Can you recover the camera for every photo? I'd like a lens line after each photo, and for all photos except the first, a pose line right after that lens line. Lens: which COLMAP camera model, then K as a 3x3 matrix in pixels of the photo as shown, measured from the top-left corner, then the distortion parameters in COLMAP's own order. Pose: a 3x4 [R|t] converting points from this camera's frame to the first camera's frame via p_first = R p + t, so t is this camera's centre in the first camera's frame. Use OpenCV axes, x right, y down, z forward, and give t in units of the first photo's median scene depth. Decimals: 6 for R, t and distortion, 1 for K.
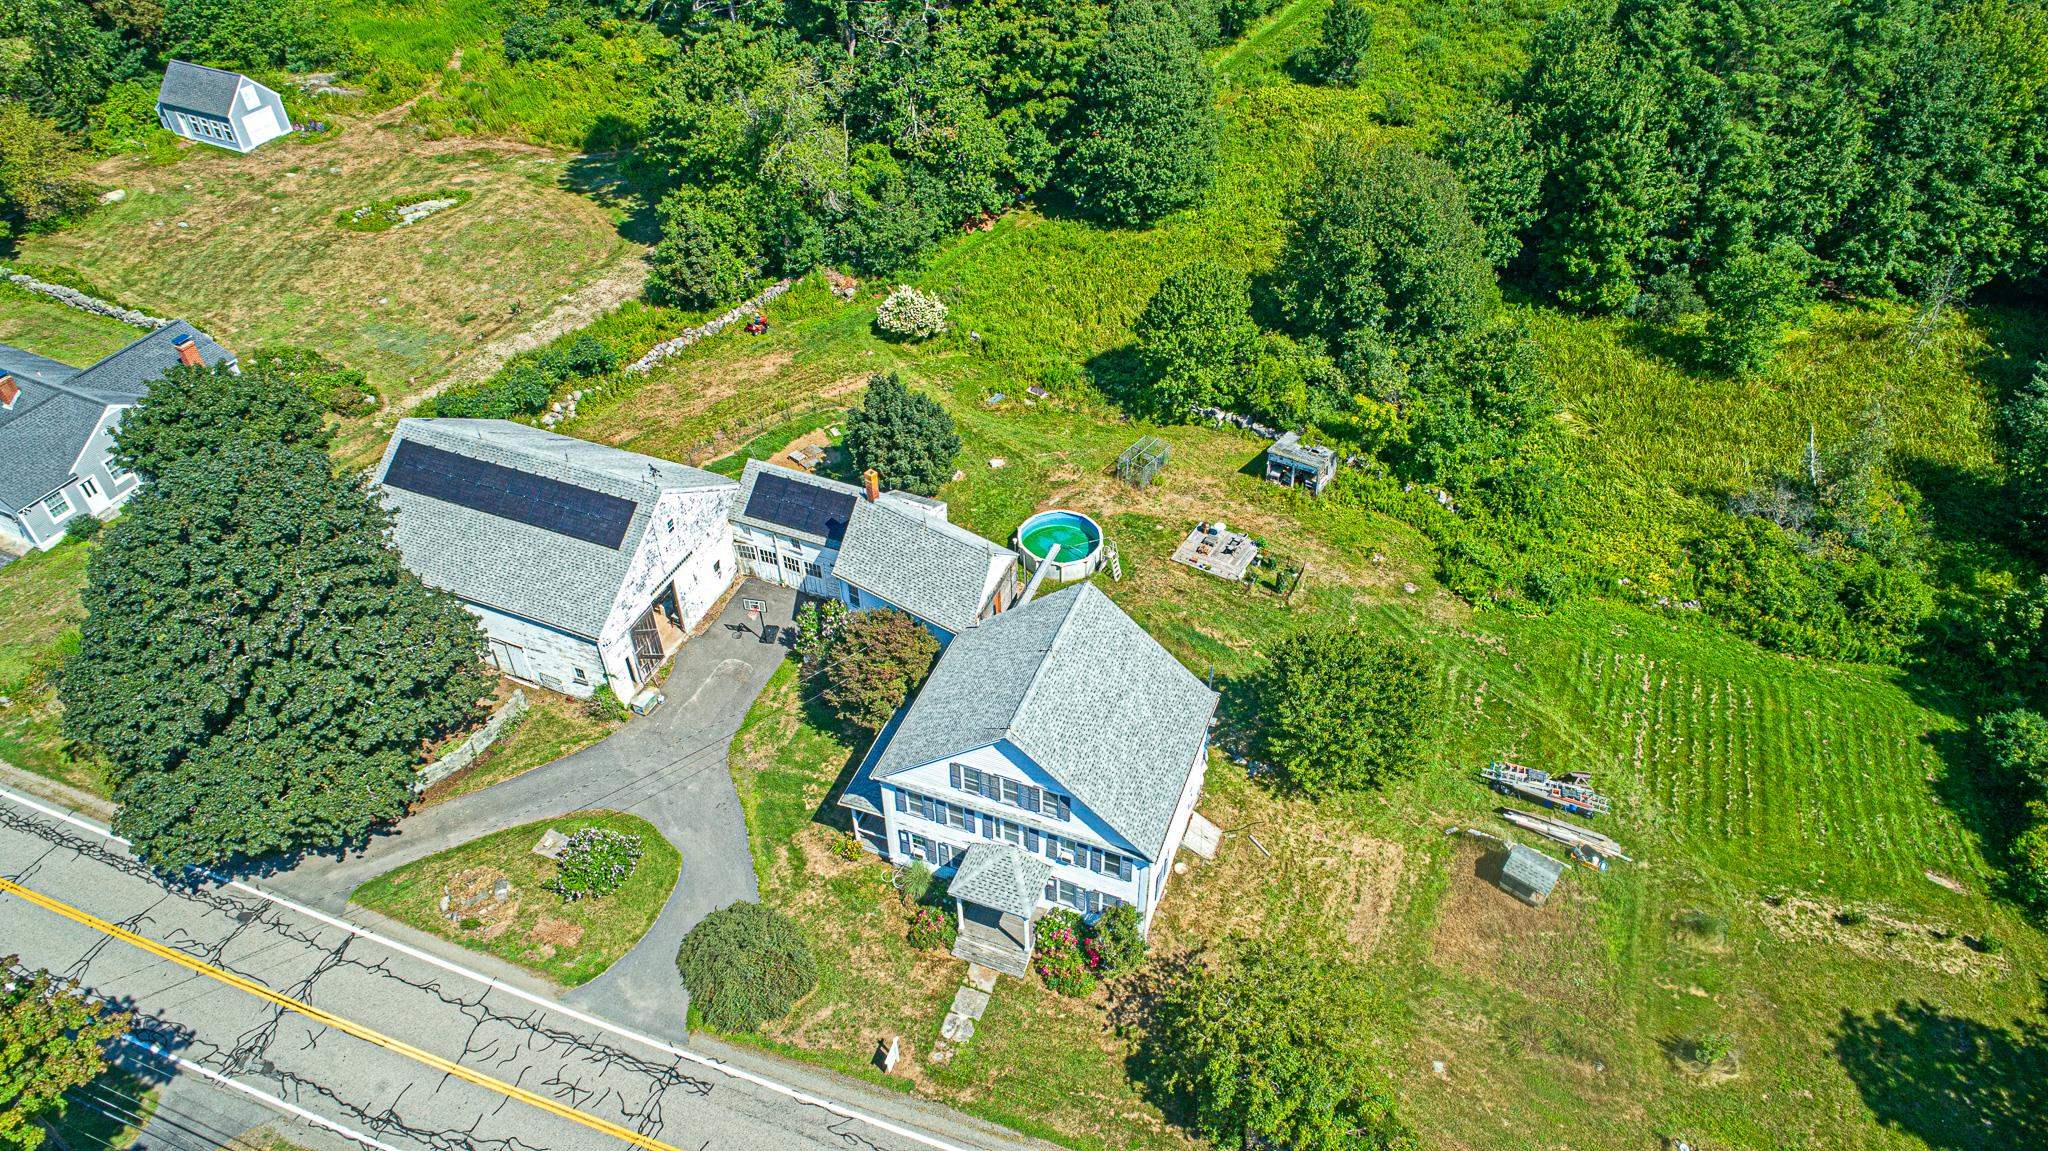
lens RADIAL K [[1316.7, 0, 1024.0], [0, 1316.7, 575.5], [0, 0, 1]] dist [0.006610, -0.003734]
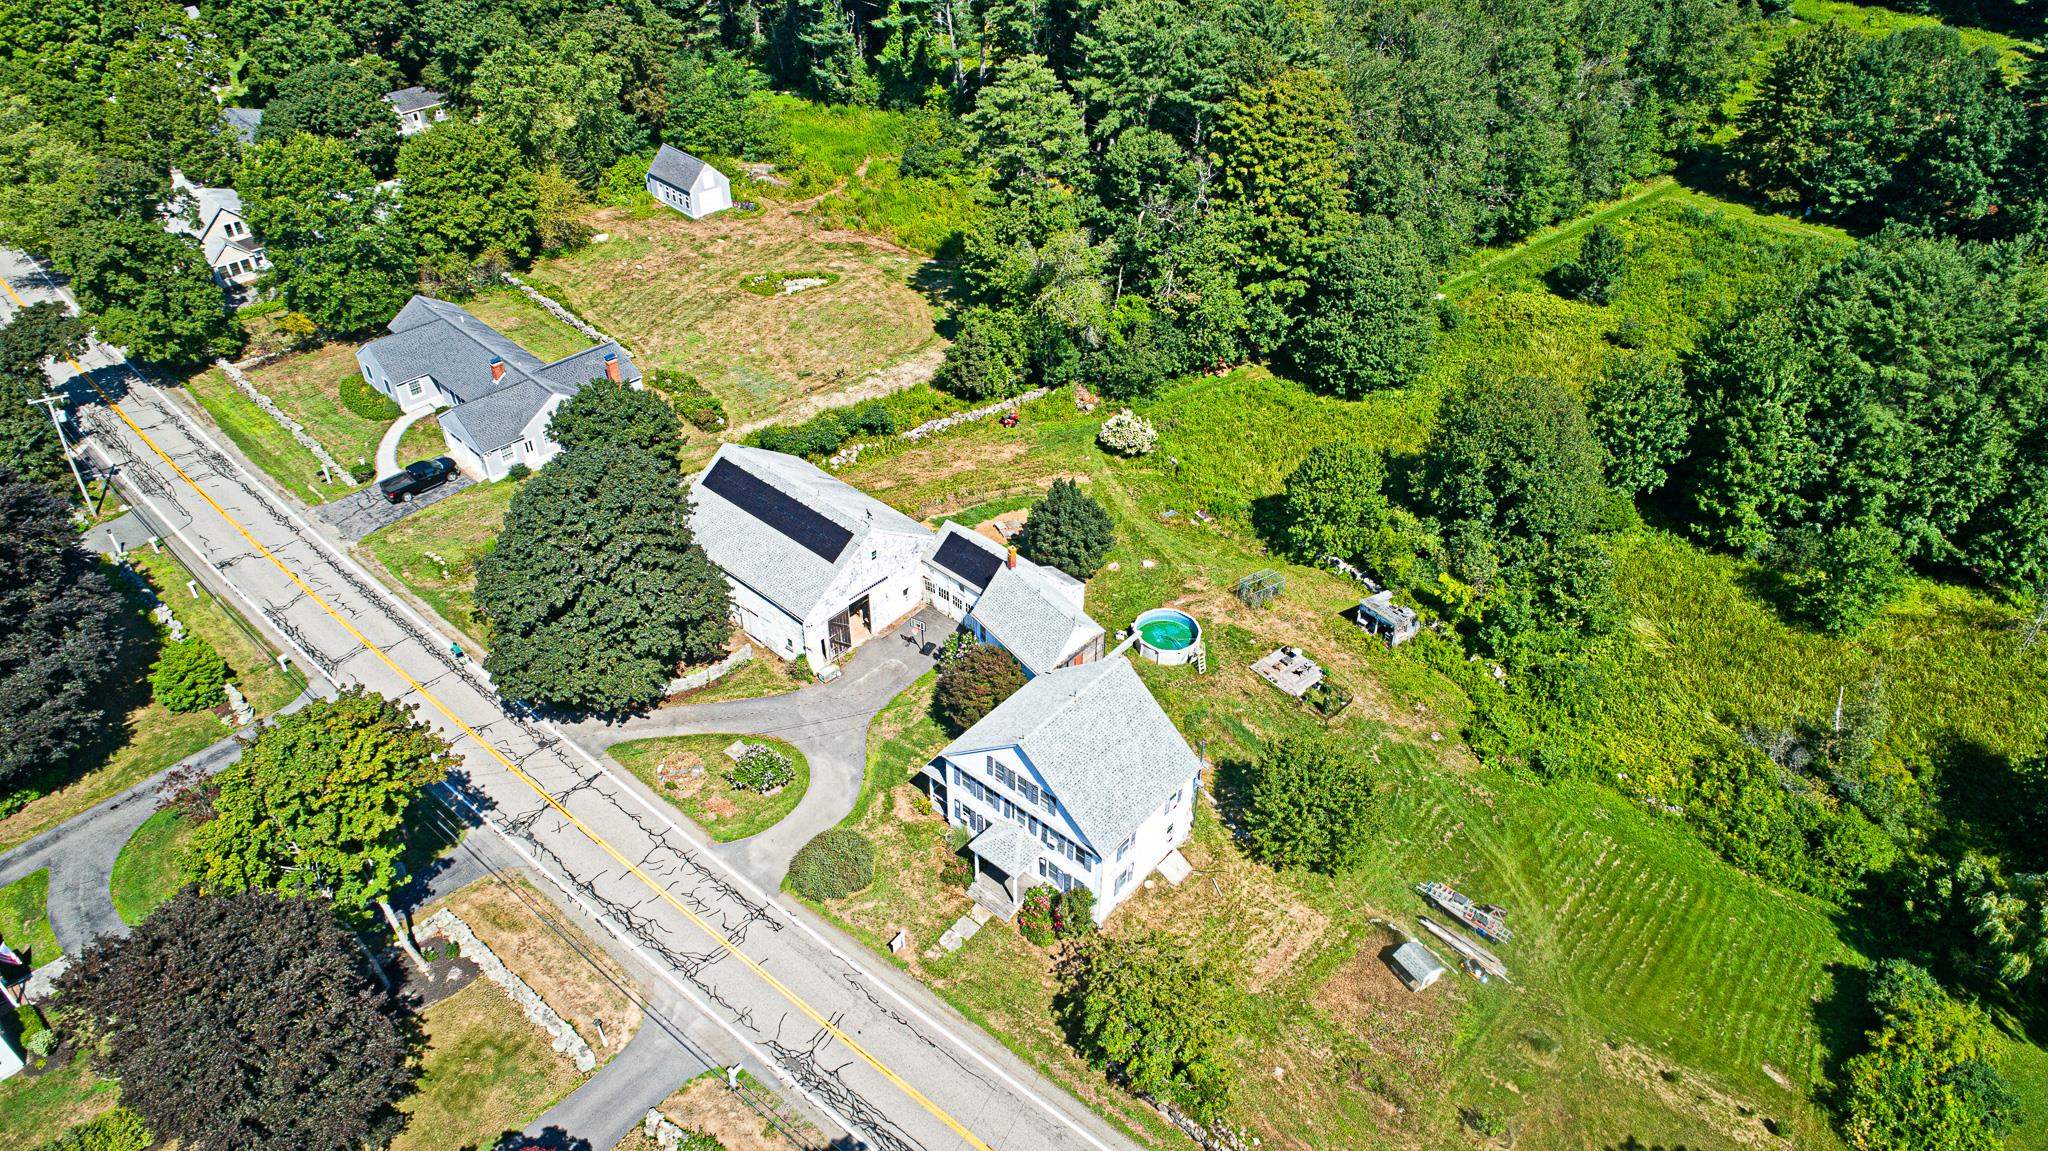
lens RADIAL K [[1316.7, 0, 1024.0], [0, 1316.7, 575.5], [0, 0, 1]] dist [0.006610, -0.003734]
pose [[0.943582, 0.216834, -0.250271, 0.193072], [-0.232030, 0.972165, -0.032529, -0.006685], [0.236251, 0.088764, 0.967629, -0.254338]]
